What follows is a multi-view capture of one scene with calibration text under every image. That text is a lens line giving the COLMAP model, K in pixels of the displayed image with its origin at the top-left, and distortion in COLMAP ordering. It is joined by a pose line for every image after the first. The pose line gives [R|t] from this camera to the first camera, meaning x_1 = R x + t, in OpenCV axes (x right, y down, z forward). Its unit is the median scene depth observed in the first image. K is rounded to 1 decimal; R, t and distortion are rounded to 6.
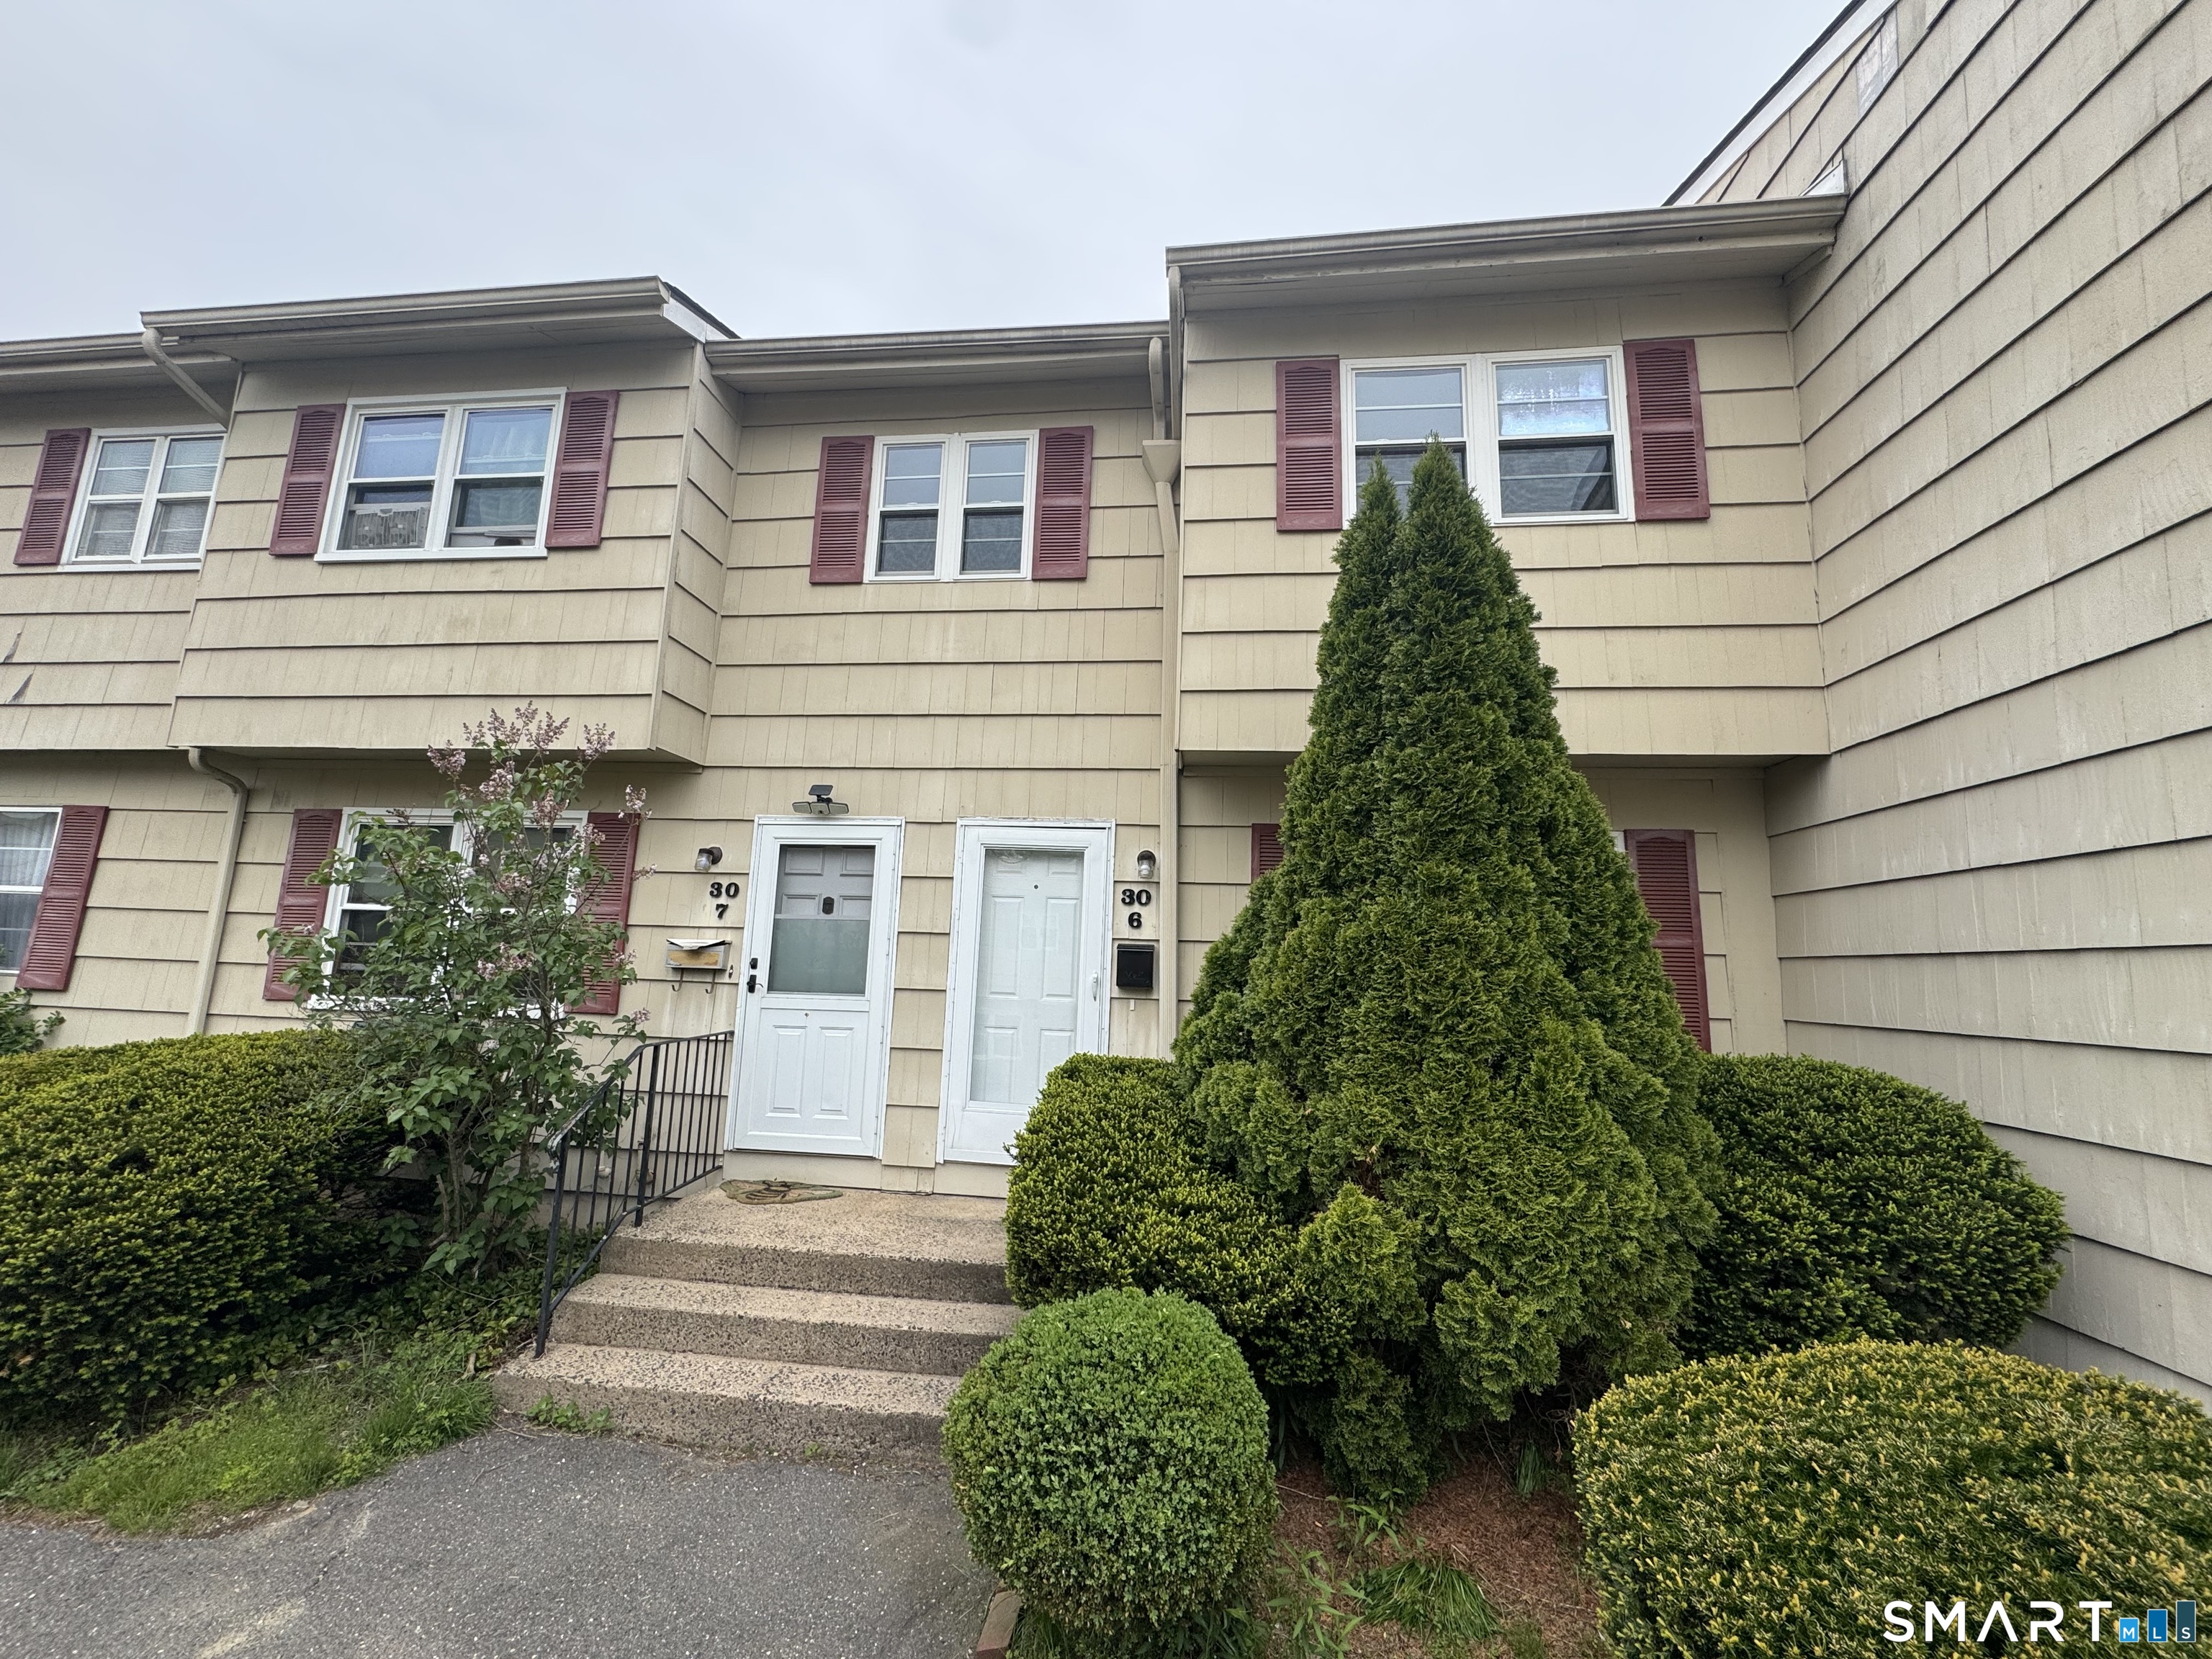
lens RADIAL K [[886.0, 0, 1102.1], [0, 886.0, 827.6], [0, 0, 1]] dist [-0.001670, -0.000081]
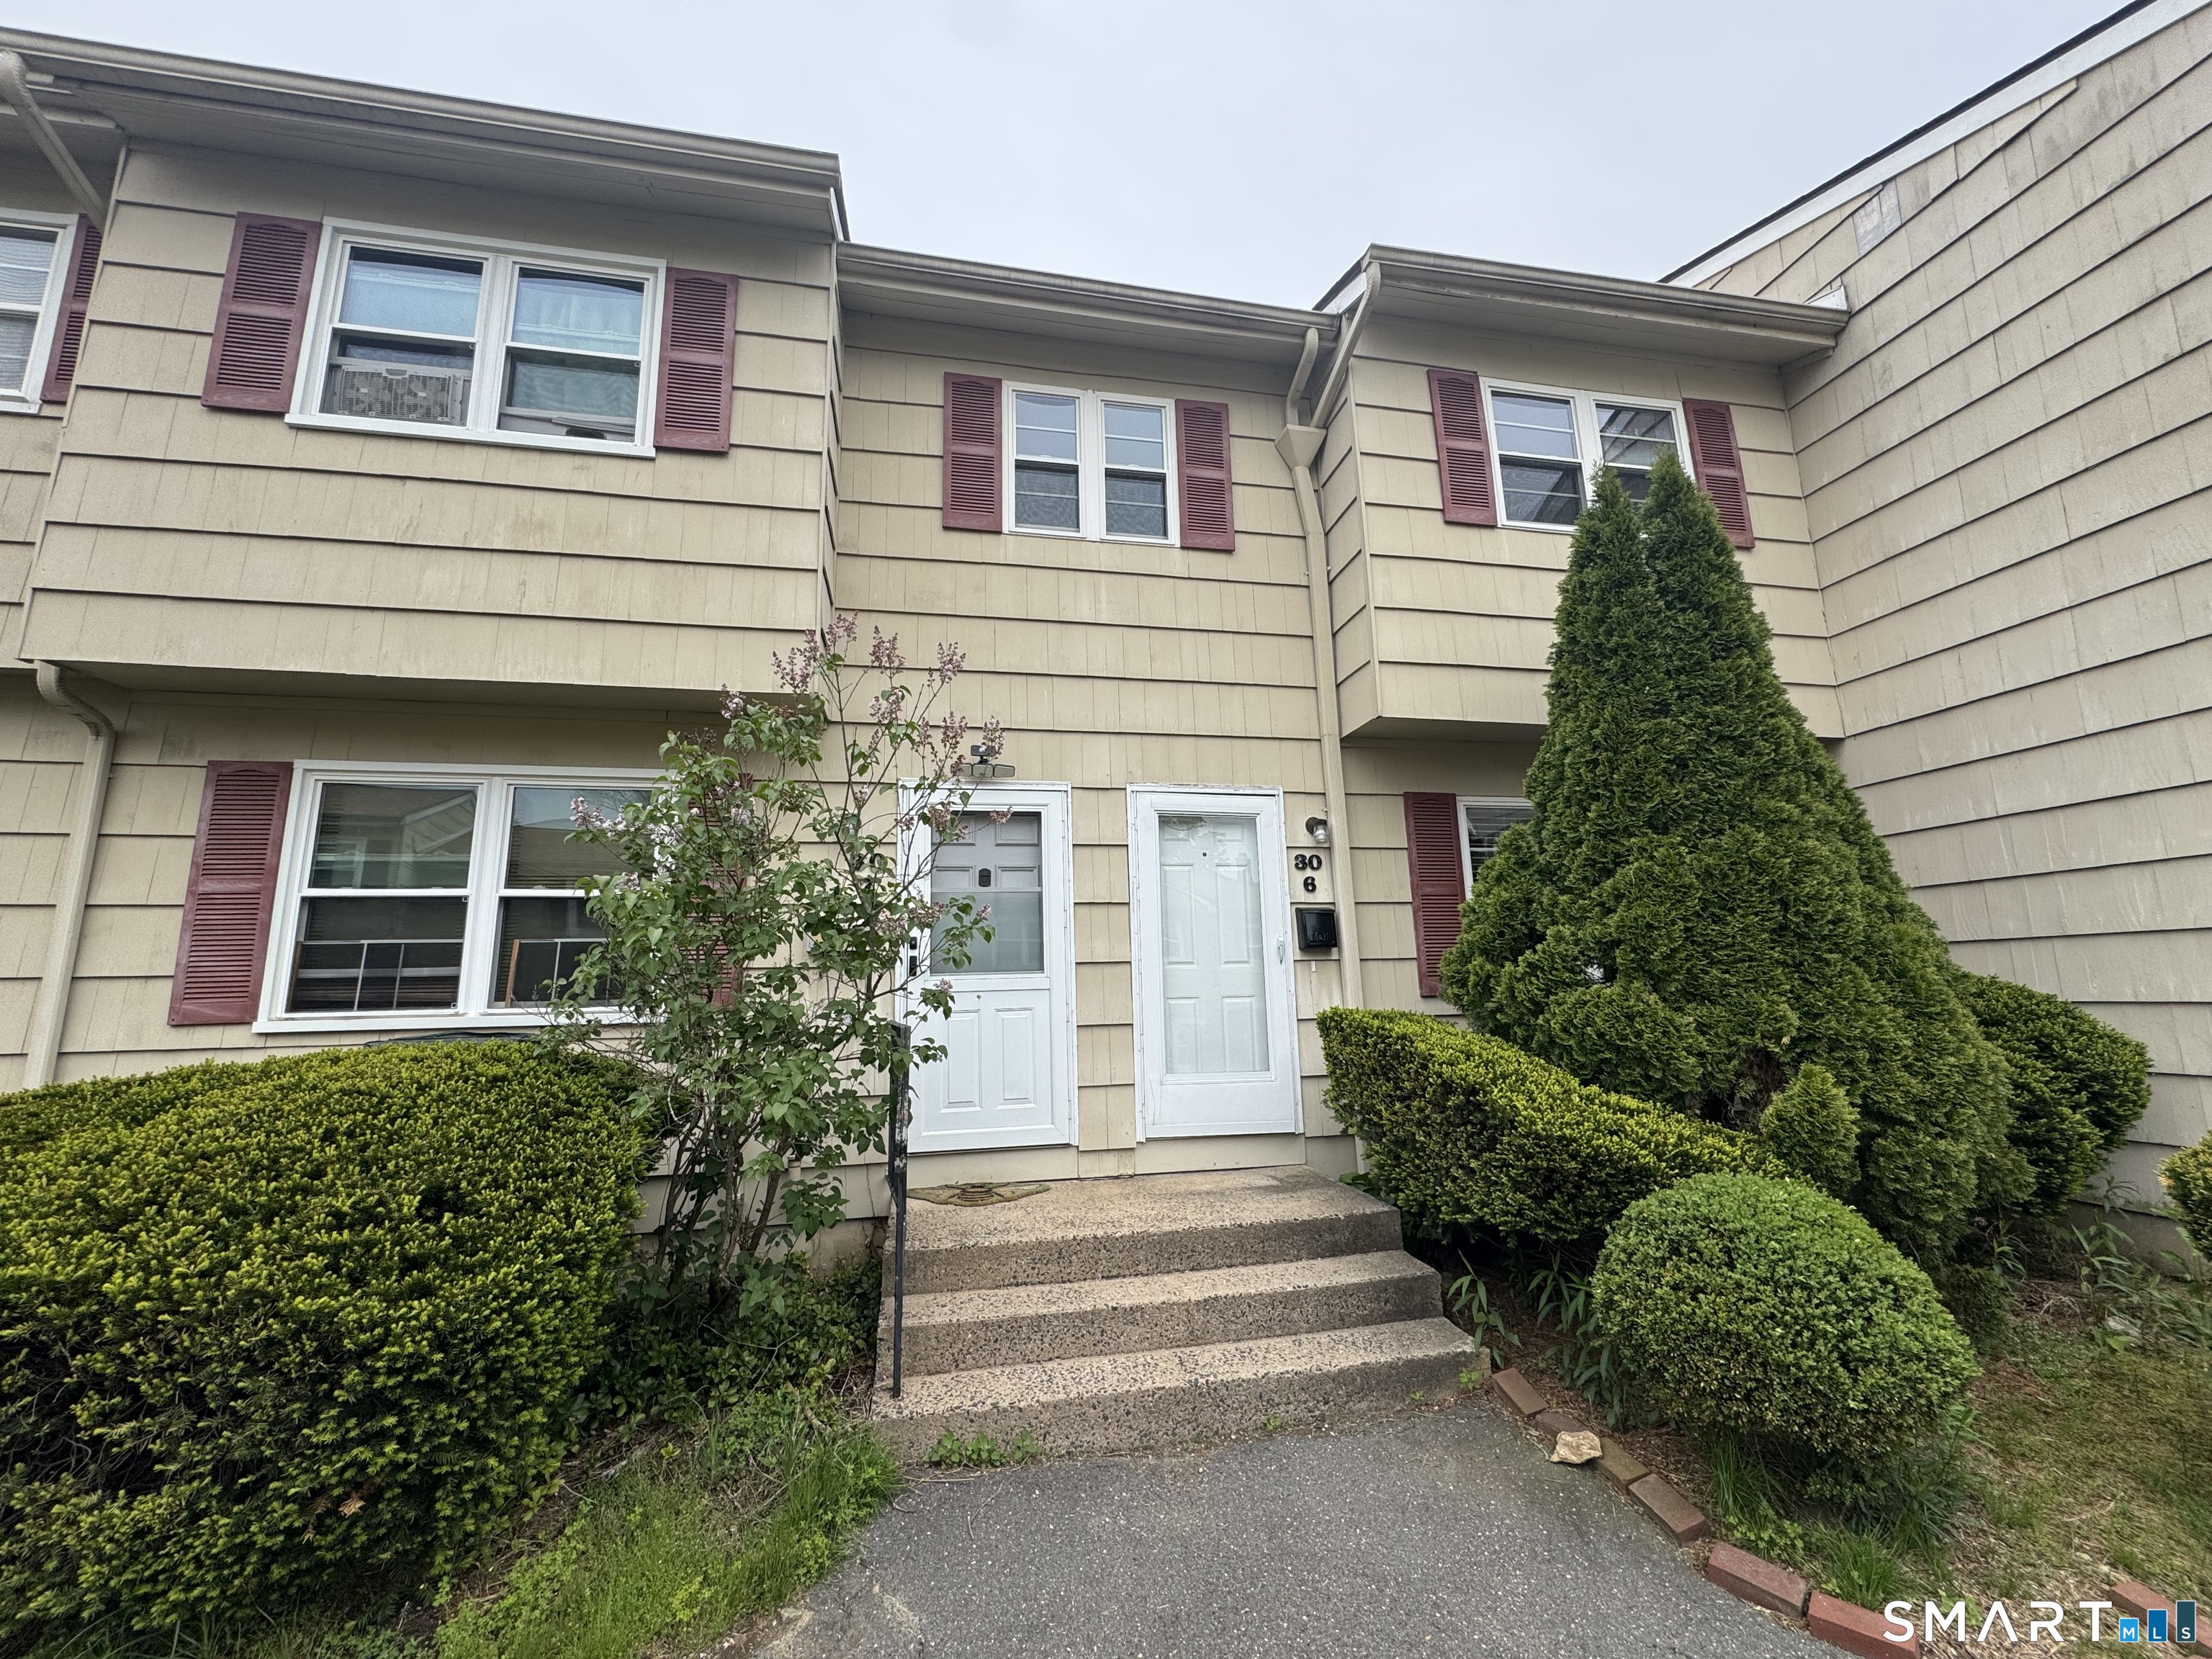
lens RADIAL K [[886.0, 0, 1102.1], [0, 886.0, 827.6], [0, 0, 1]] dist [-0.001670, -0.000081]
pose [[0.949389, 0.003006, 0.314088, -0.490584], [0.004239, 0.999741, -0.022378, 0.058107], [-0.314074, 0.022577, 0.949130, 0.095618]]
